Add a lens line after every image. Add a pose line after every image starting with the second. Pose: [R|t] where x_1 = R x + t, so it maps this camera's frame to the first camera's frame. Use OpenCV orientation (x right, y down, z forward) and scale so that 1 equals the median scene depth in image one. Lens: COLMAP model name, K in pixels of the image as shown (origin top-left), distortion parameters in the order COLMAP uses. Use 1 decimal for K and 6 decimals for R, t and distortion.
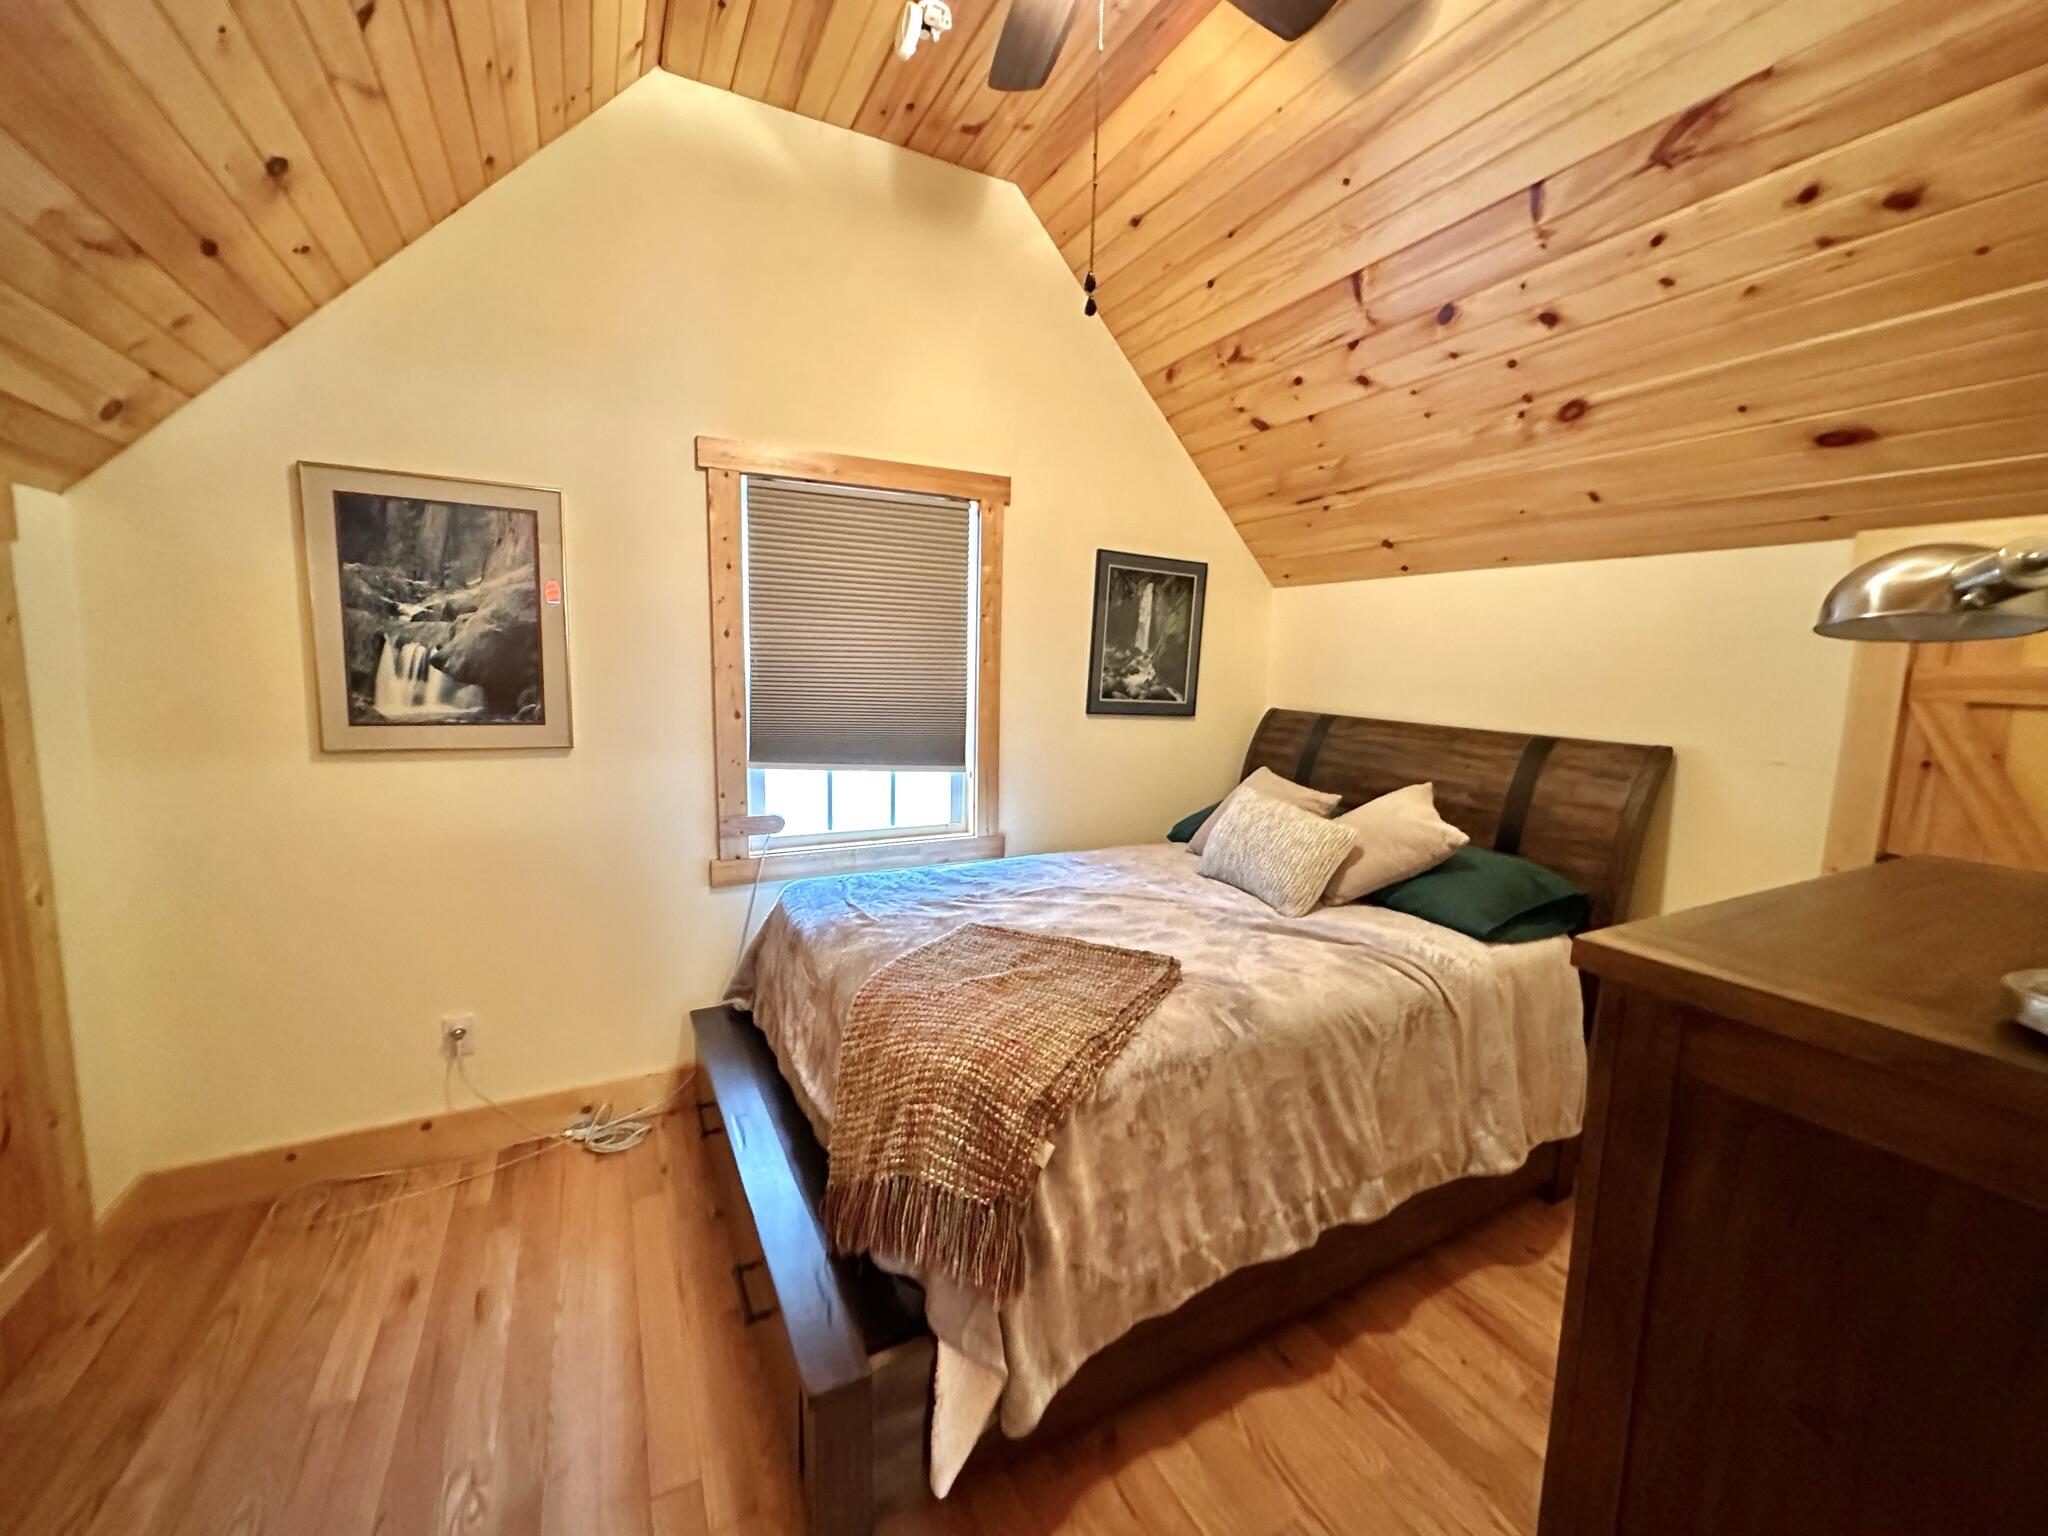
lens RADIAL K [[816.1, 0, 1022.5], [0, 816.1, 767.6], [0, 0, 1]] dist [0.001499, -0.000854]
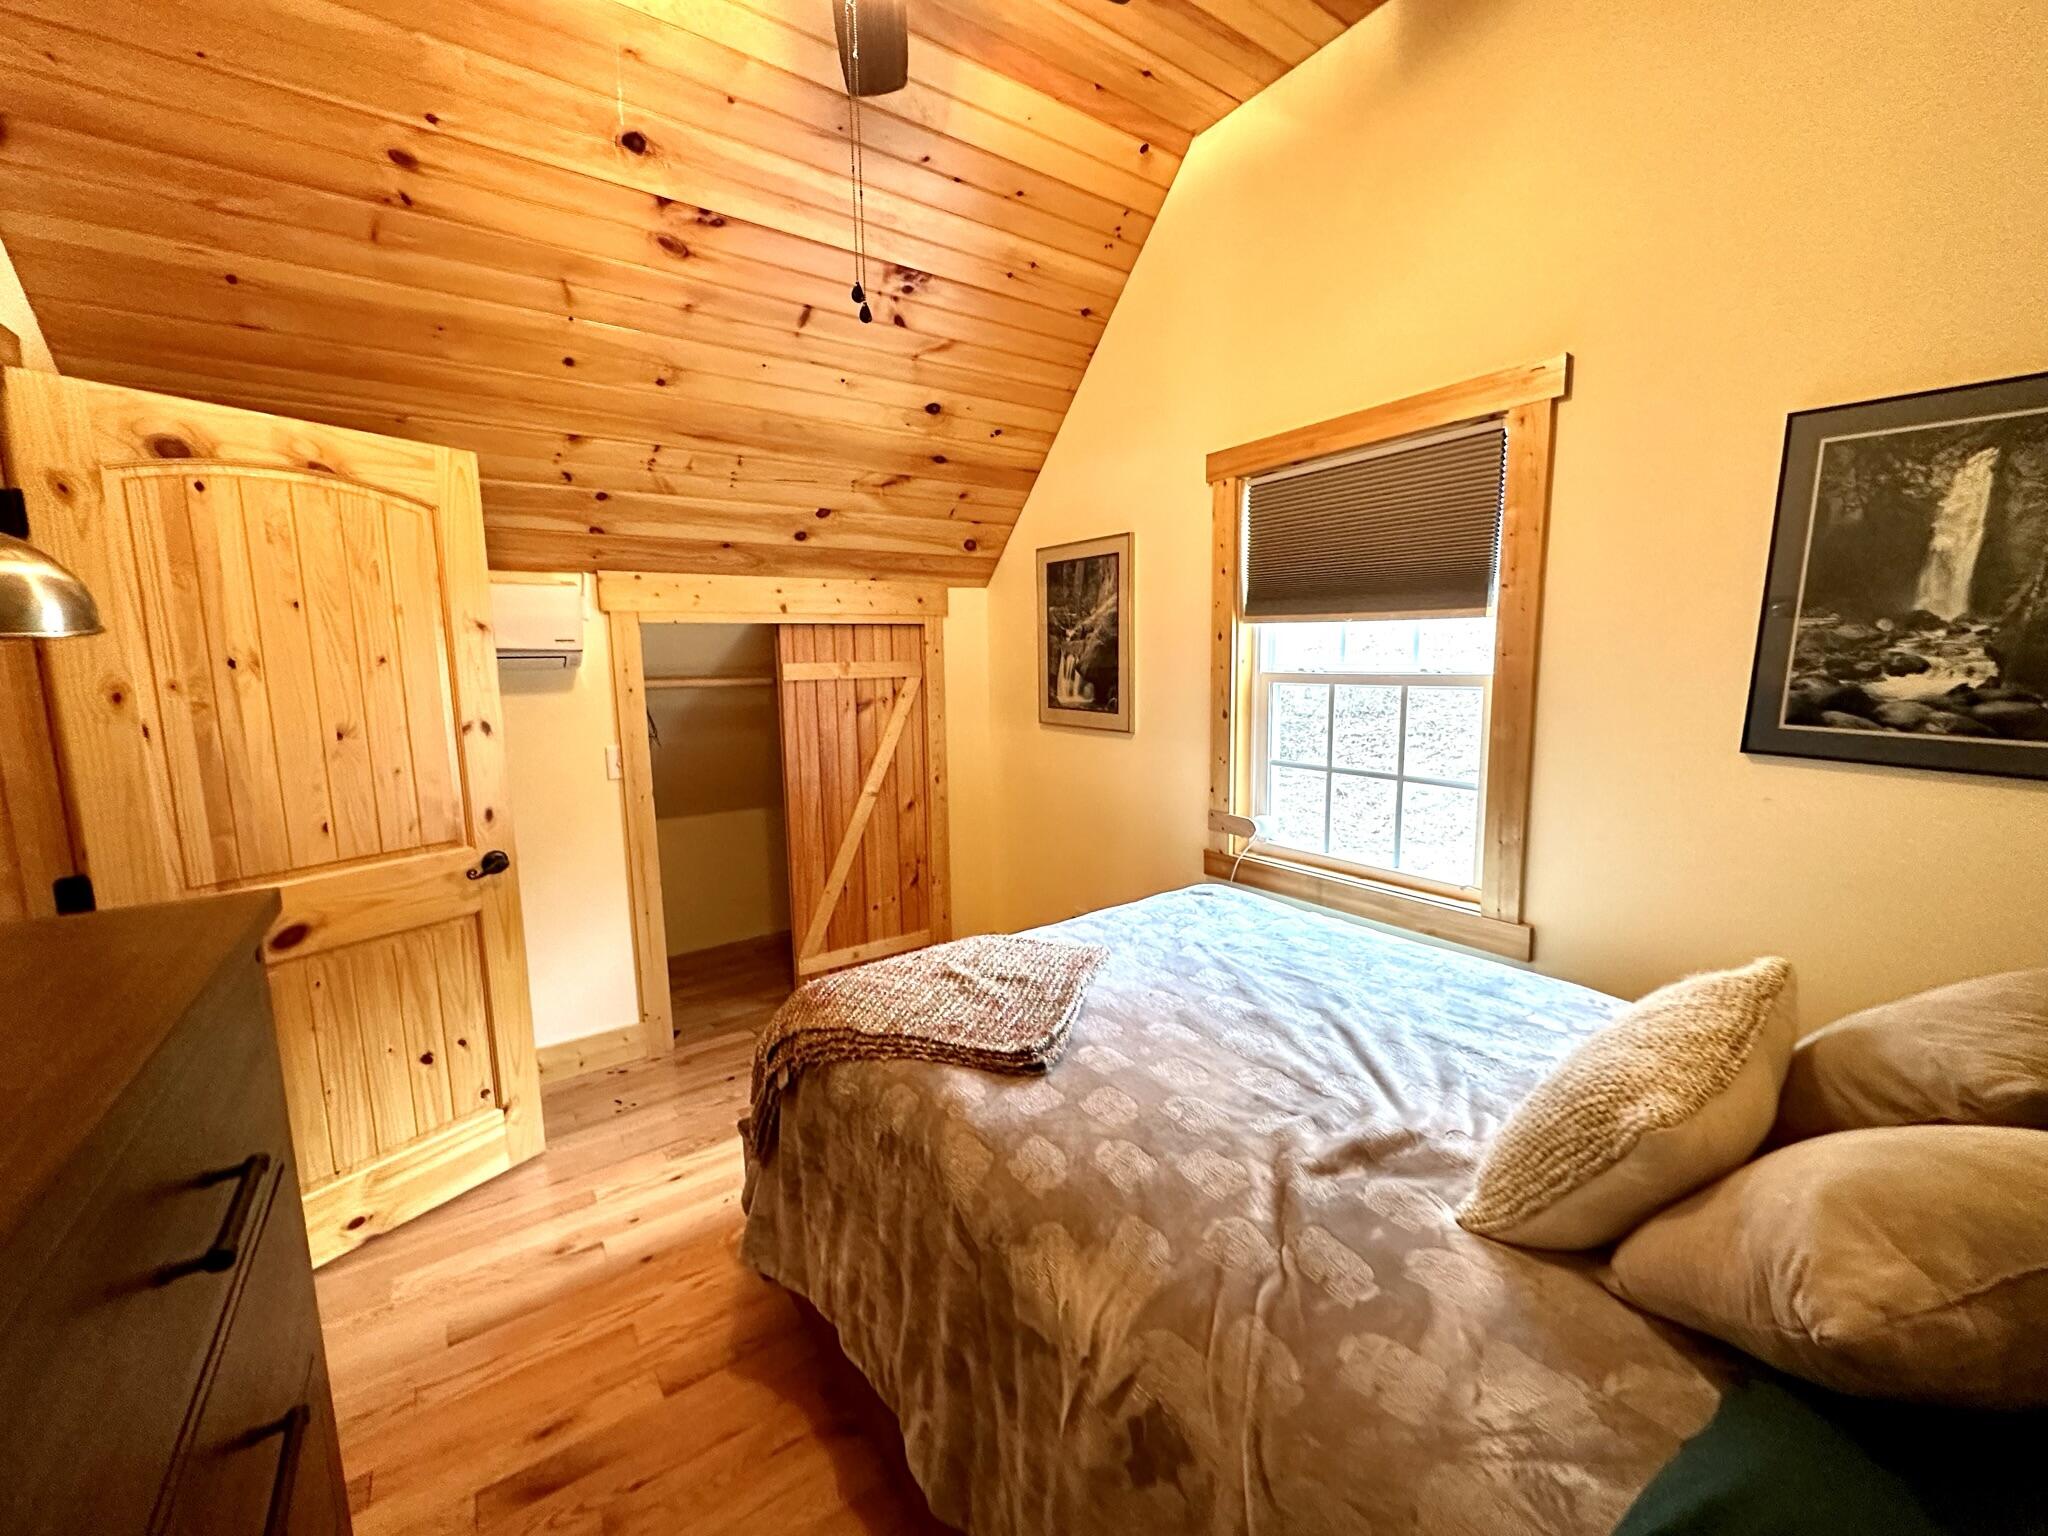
lens RADIAL K [[816.1, 0, 1023.9], [0, 816.1, 767.7], [0, 0, 1]] dist [0.001499, -0.000854]
pose [[0.127740, 0.112184, -0.985443, 0.727999], [-0.108125, 0.989236, 0.098600, -0.081761], [0.985896, 0.093956, 0.138495, 0.691573]]
